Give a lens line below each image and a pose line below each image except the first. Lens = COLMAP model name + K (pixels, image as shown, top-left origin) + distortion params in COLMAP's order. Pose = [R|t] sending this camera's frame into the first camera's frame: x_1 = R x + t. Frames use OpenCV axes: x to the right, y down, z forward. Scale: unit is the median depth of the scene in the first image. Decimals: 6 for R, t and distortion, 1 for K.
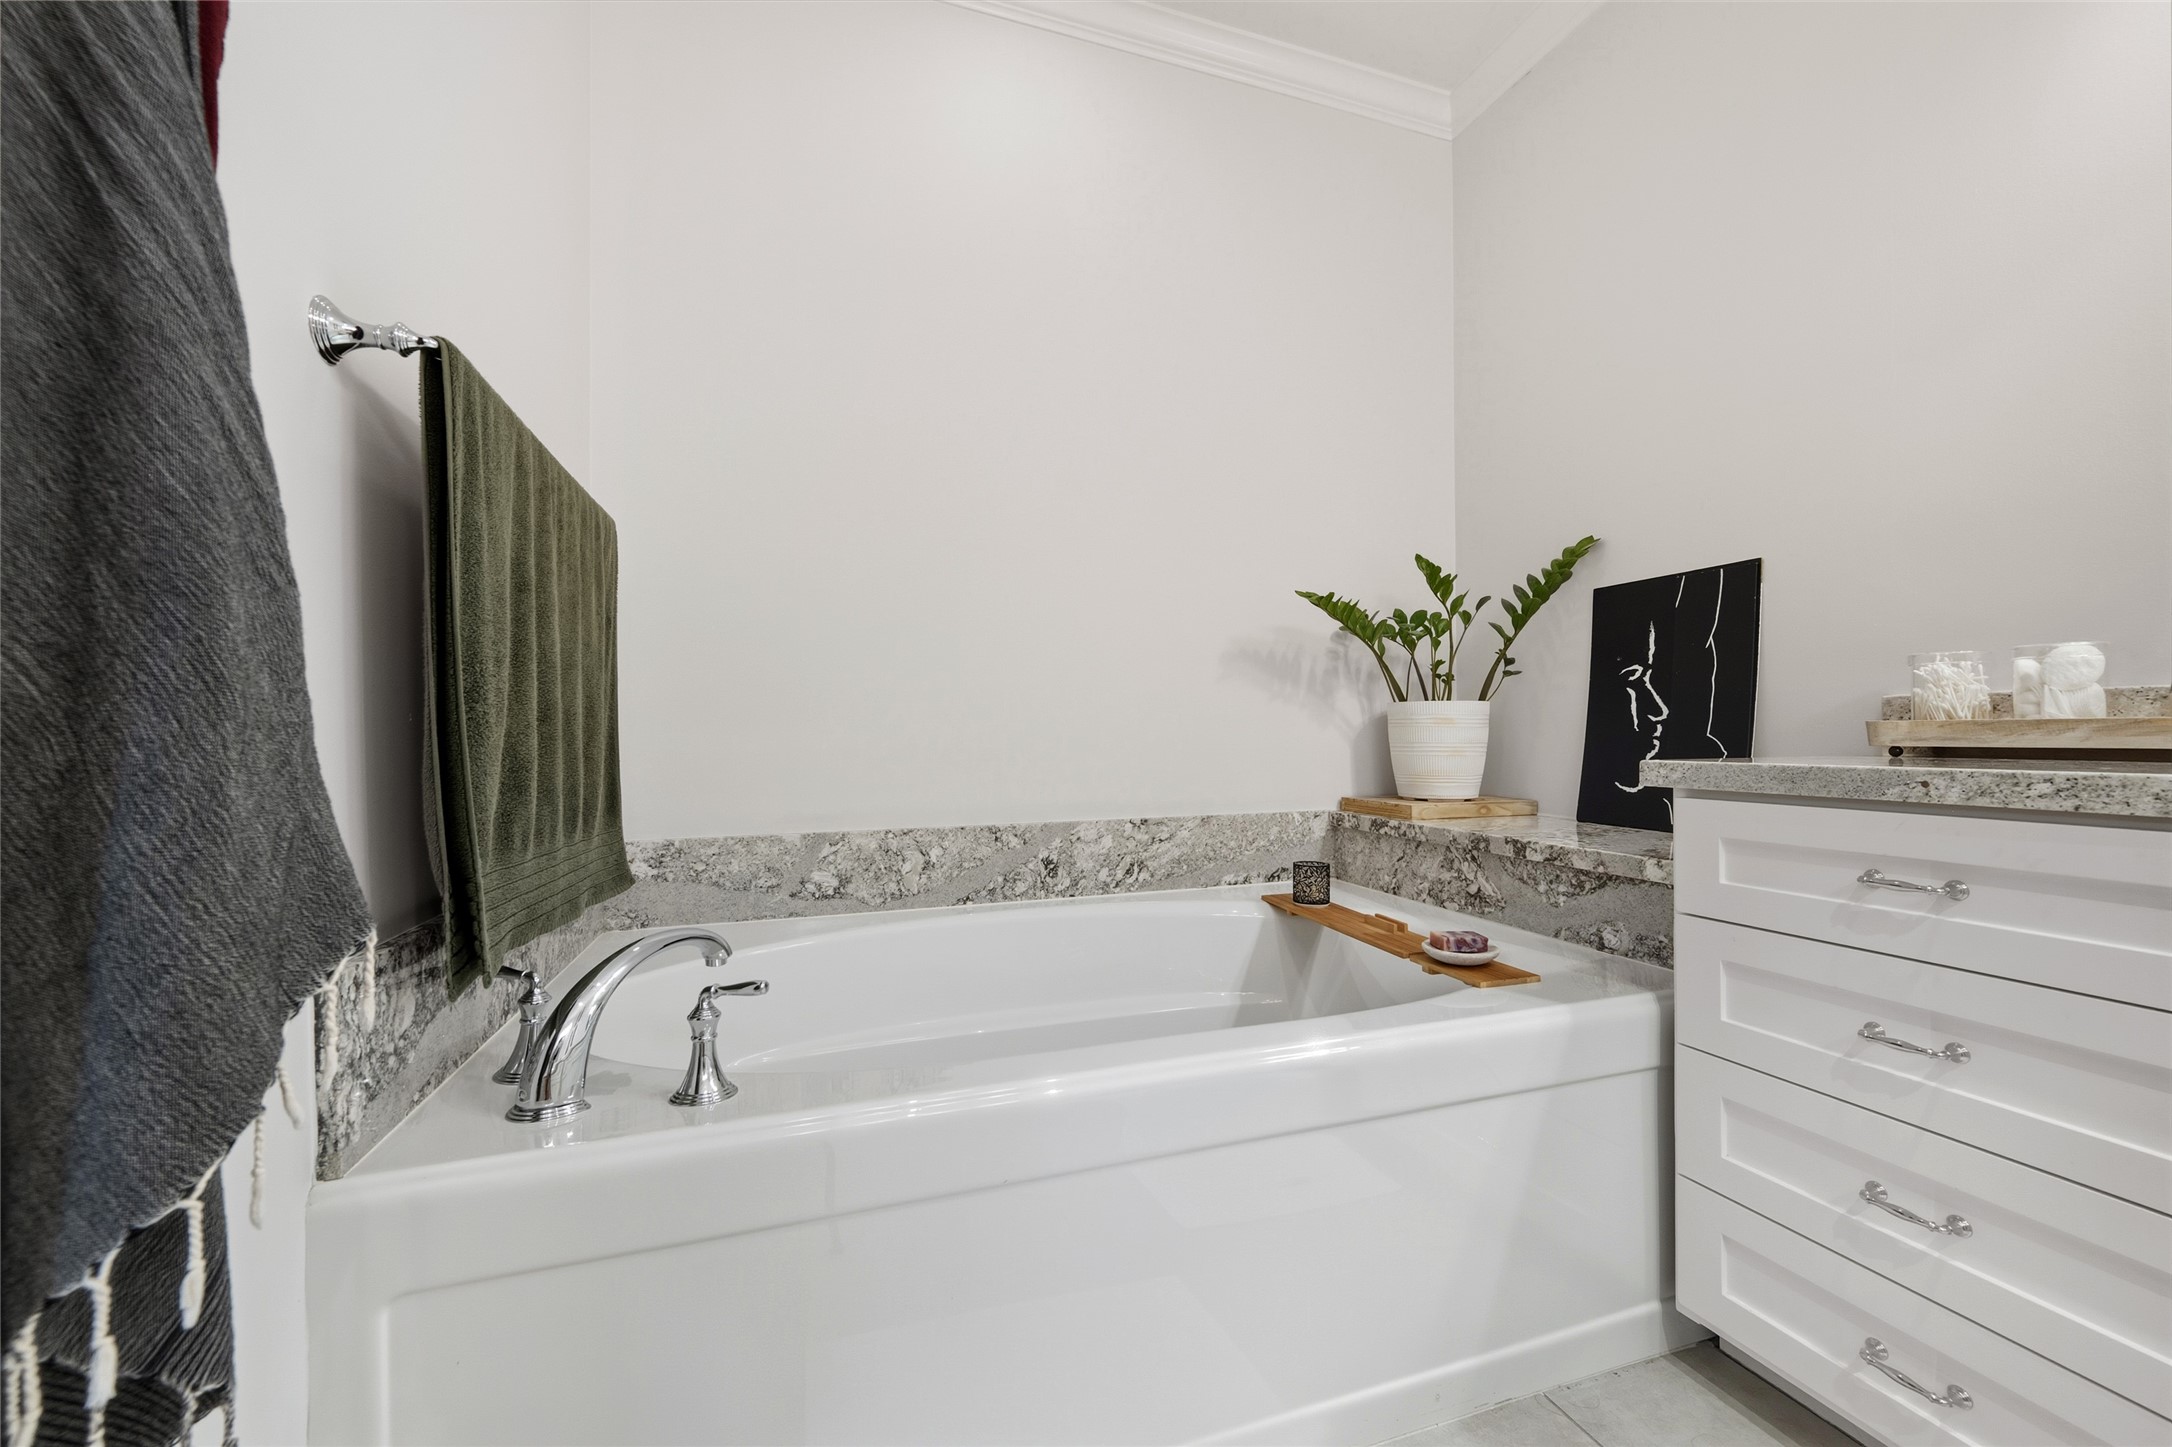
lens RADIAL K [[845.3, 0, 1090.0], [0, 845.3, 732.4], [0, 0, 1]] dist [-0.001088, 0.000358]
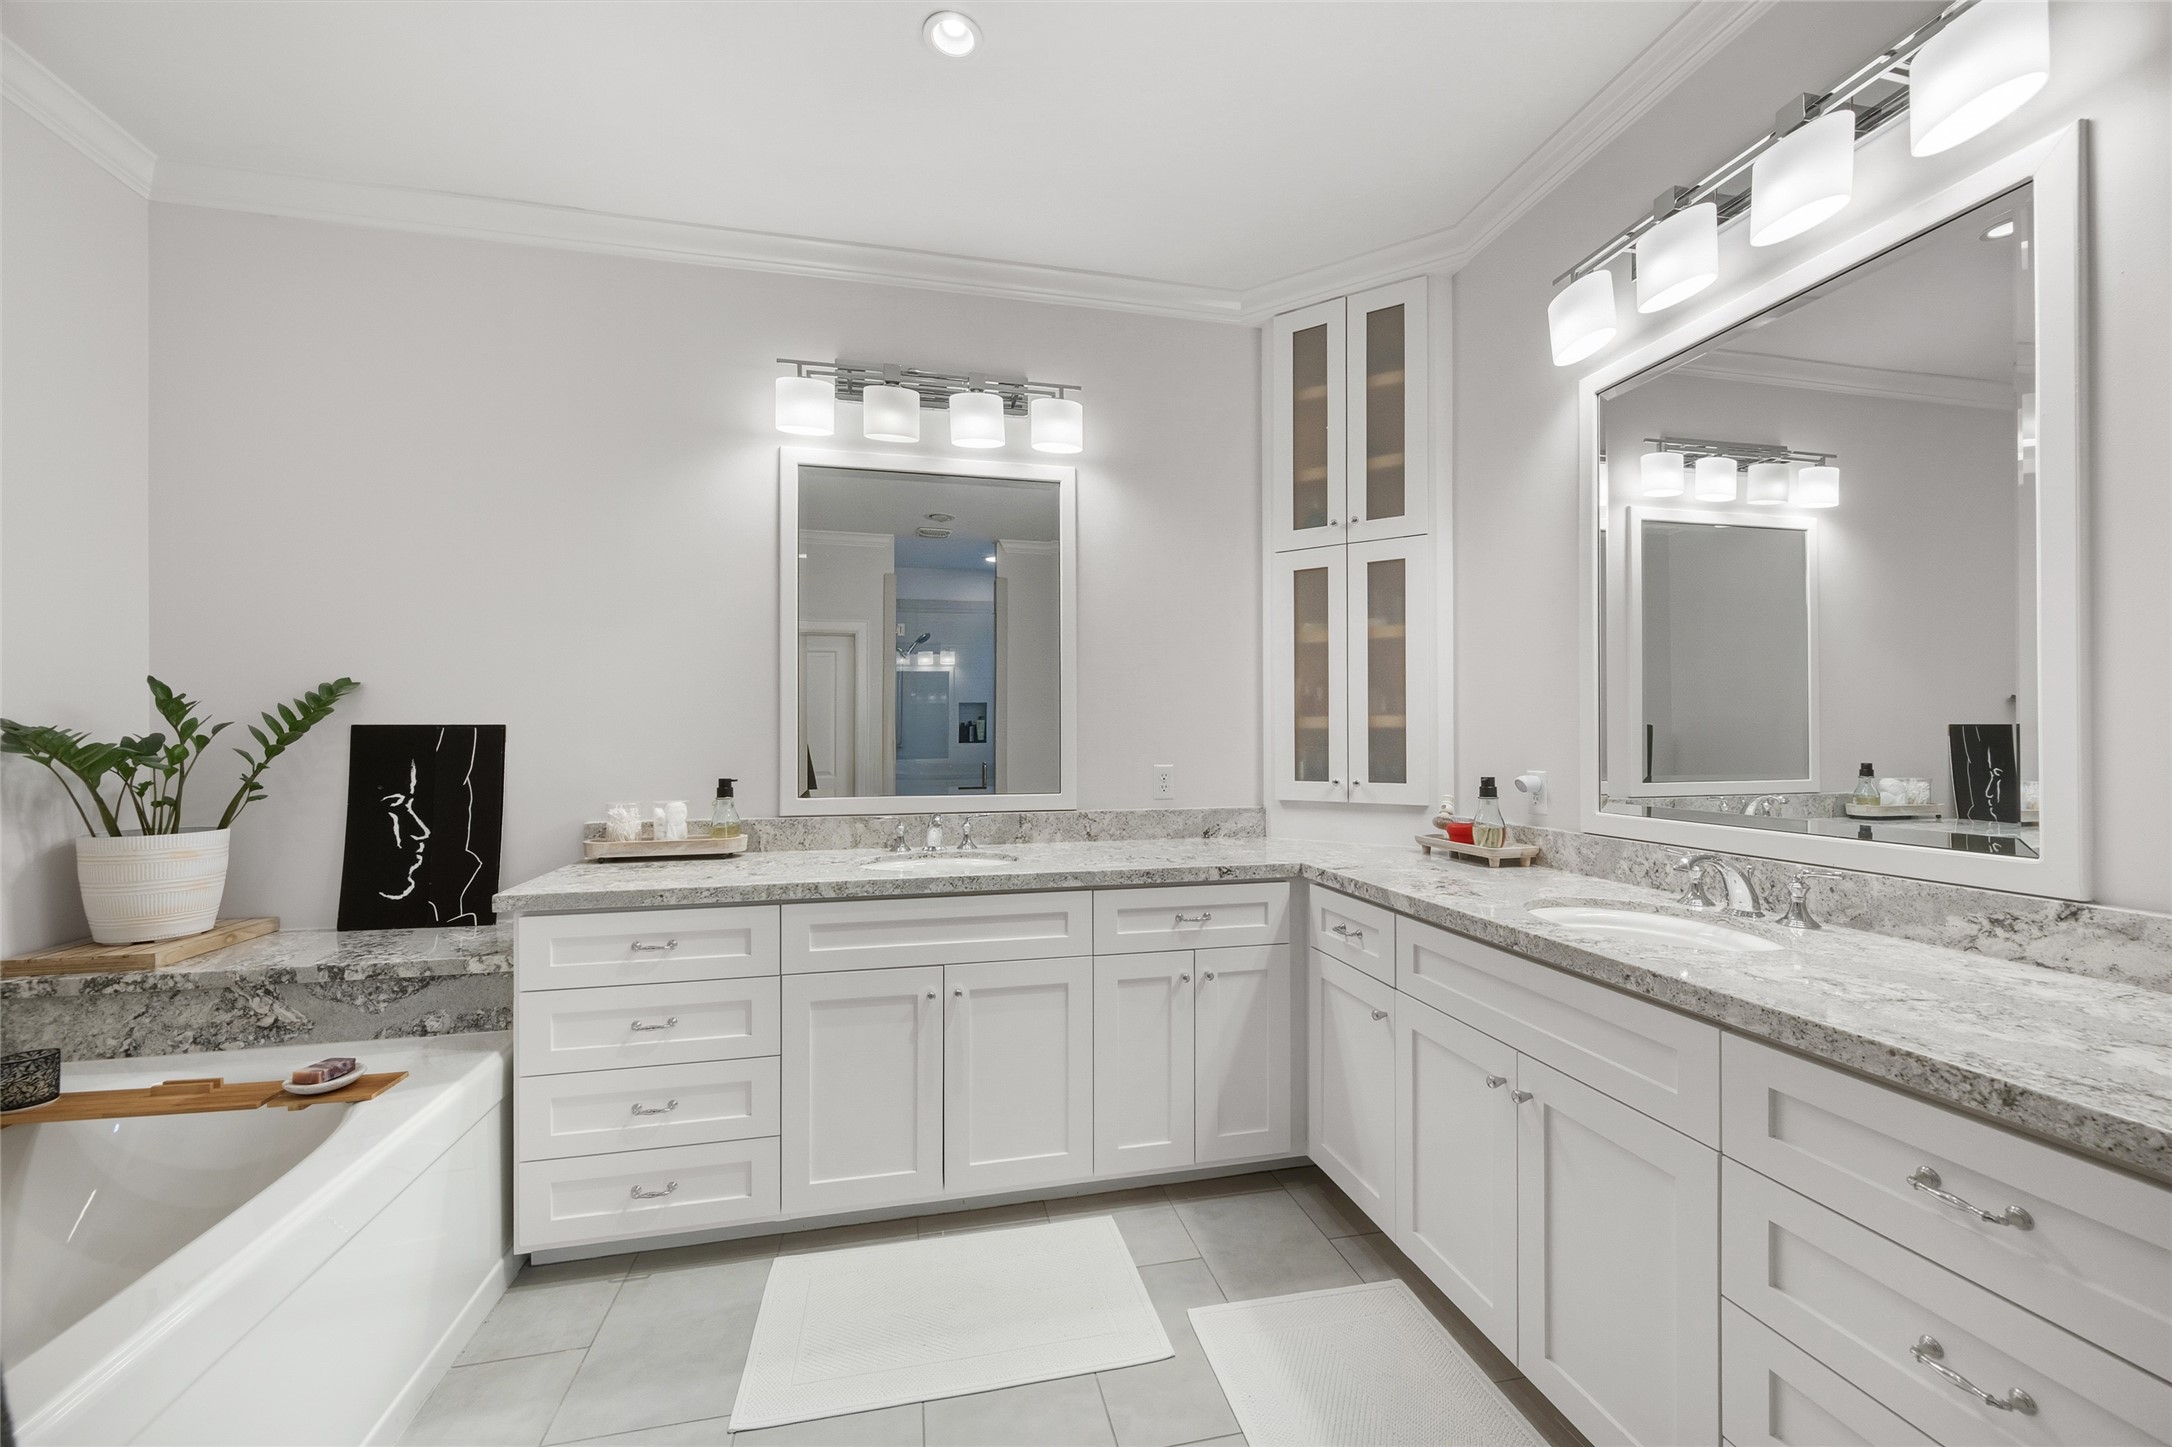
lens RADIAL K [[845.3, 0, 1090.0], [0, 845.3, 732.4], [0, 0, 1]] dist [-0.001088, 0.000358]
pose [[0.098738, 0.008165, 0.995080, -0.458525], [0.000267, 0.999966, -0.008232, -0.153682], [-0.995113, 0.001079, 0.098732, -0.114610]]
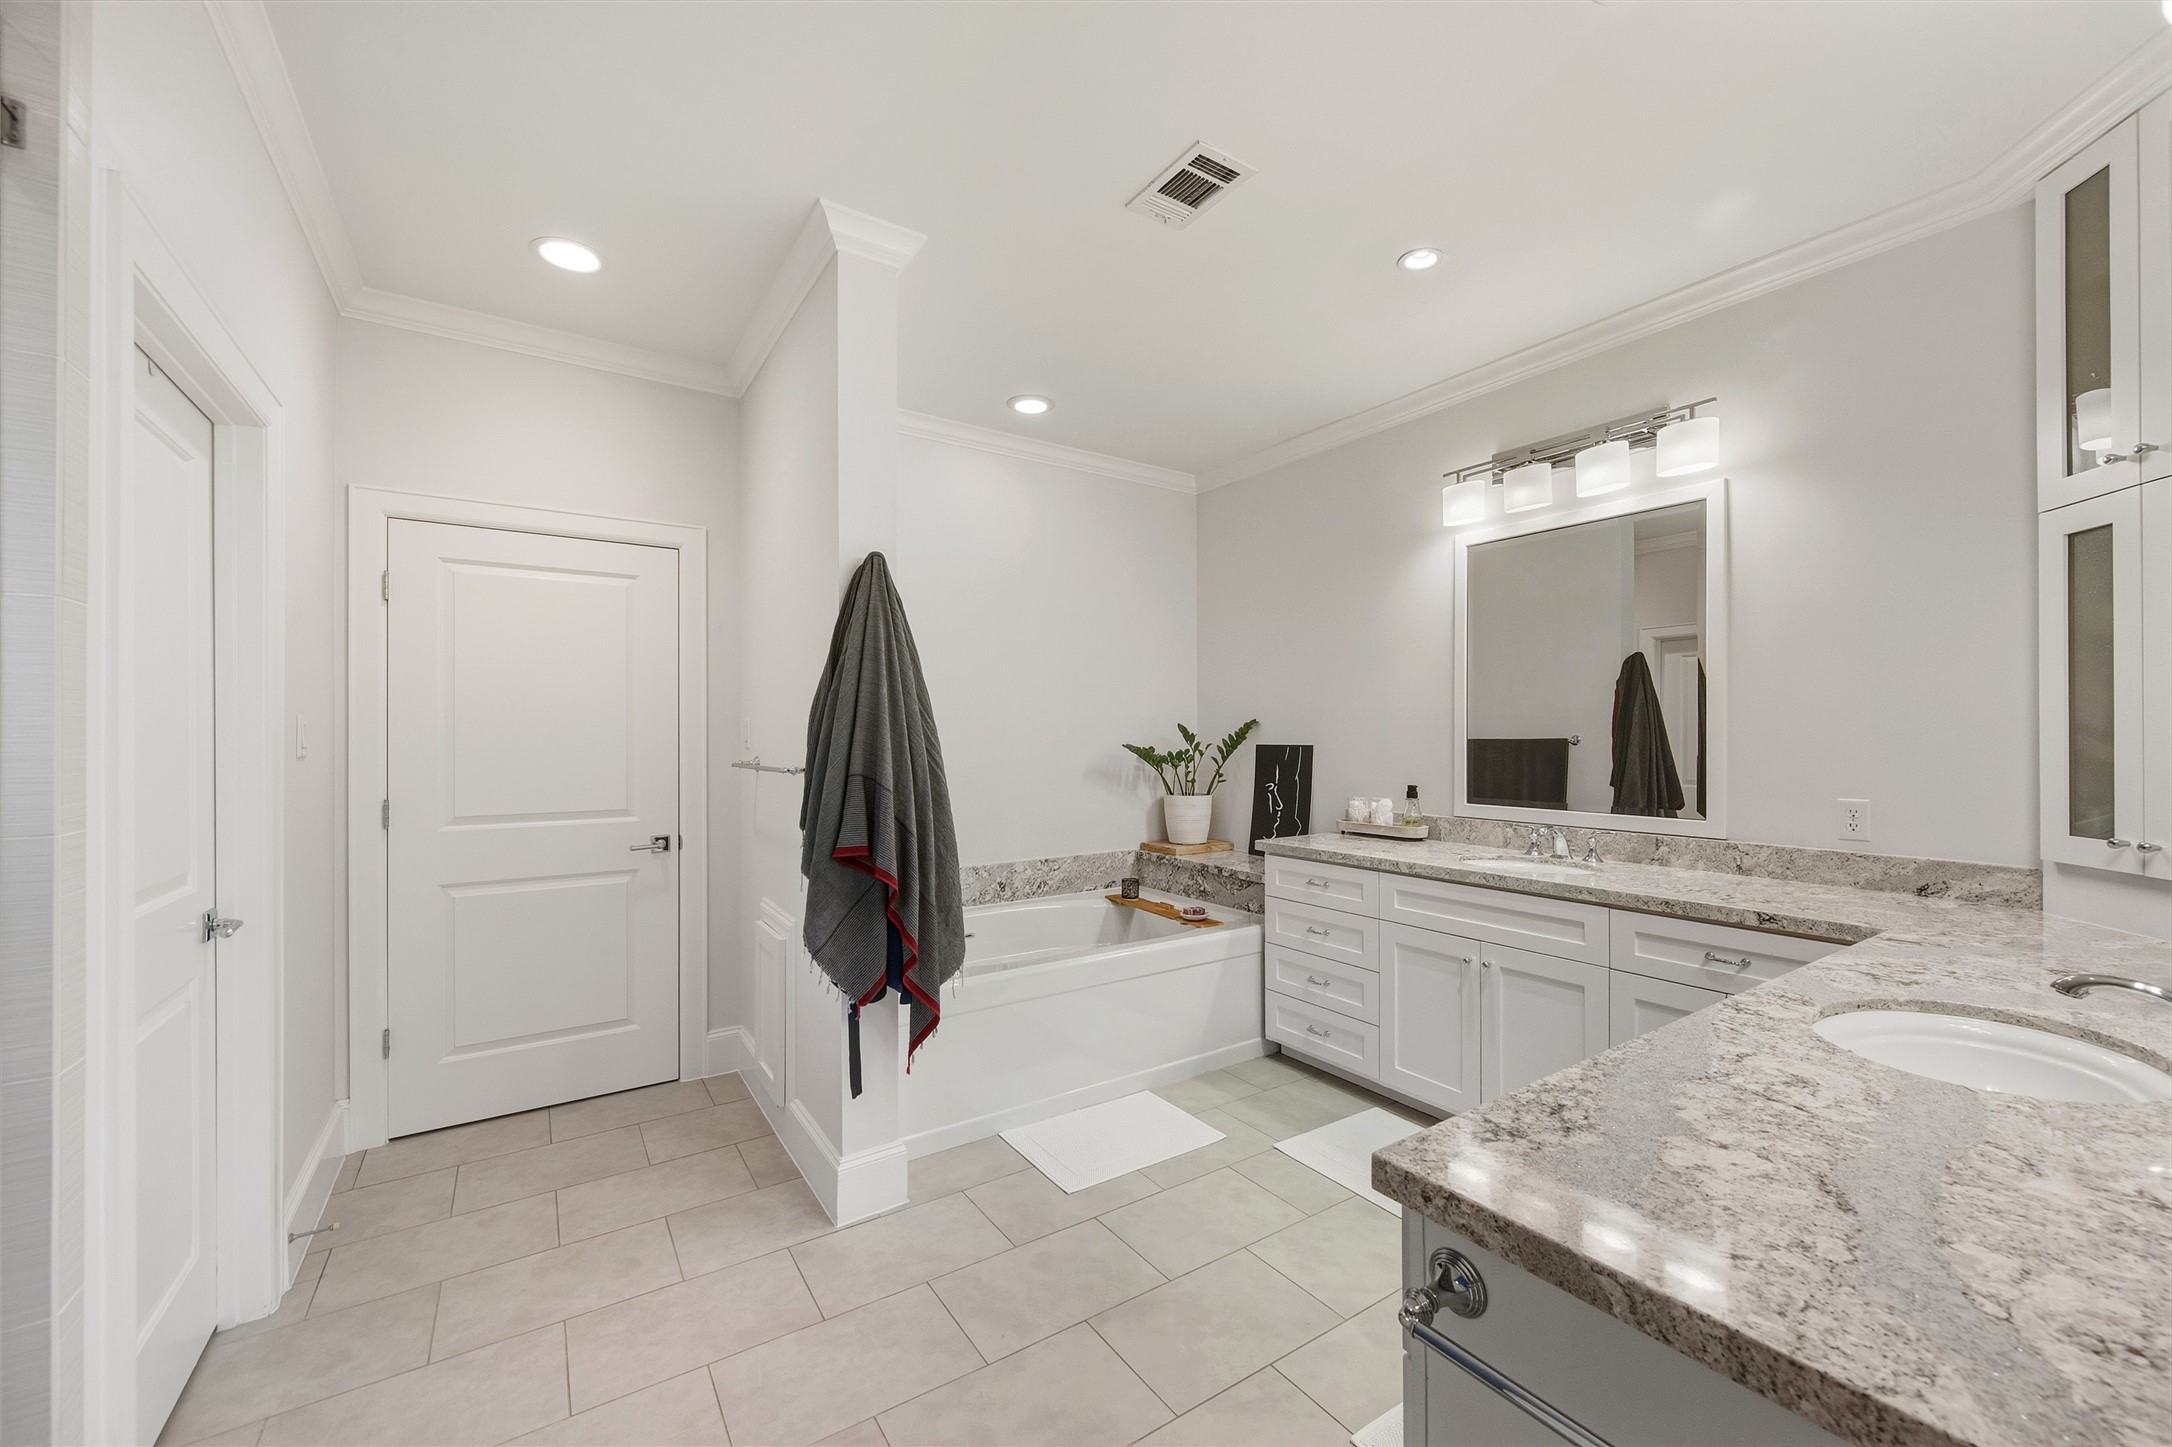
lens RADIAL K [[845.3, 0, 1090.0], [0, 845.3, 732.4], [0, 0, 1]] dist [-0.001088, 0.000358]
pose [[0.964167, 0.003036, 0.265279, -0.383594], [-0.002728, 0.999995, -0.001529, -0.201066], [-0.265282, 0.000751, 0.964170, -0.970122]]
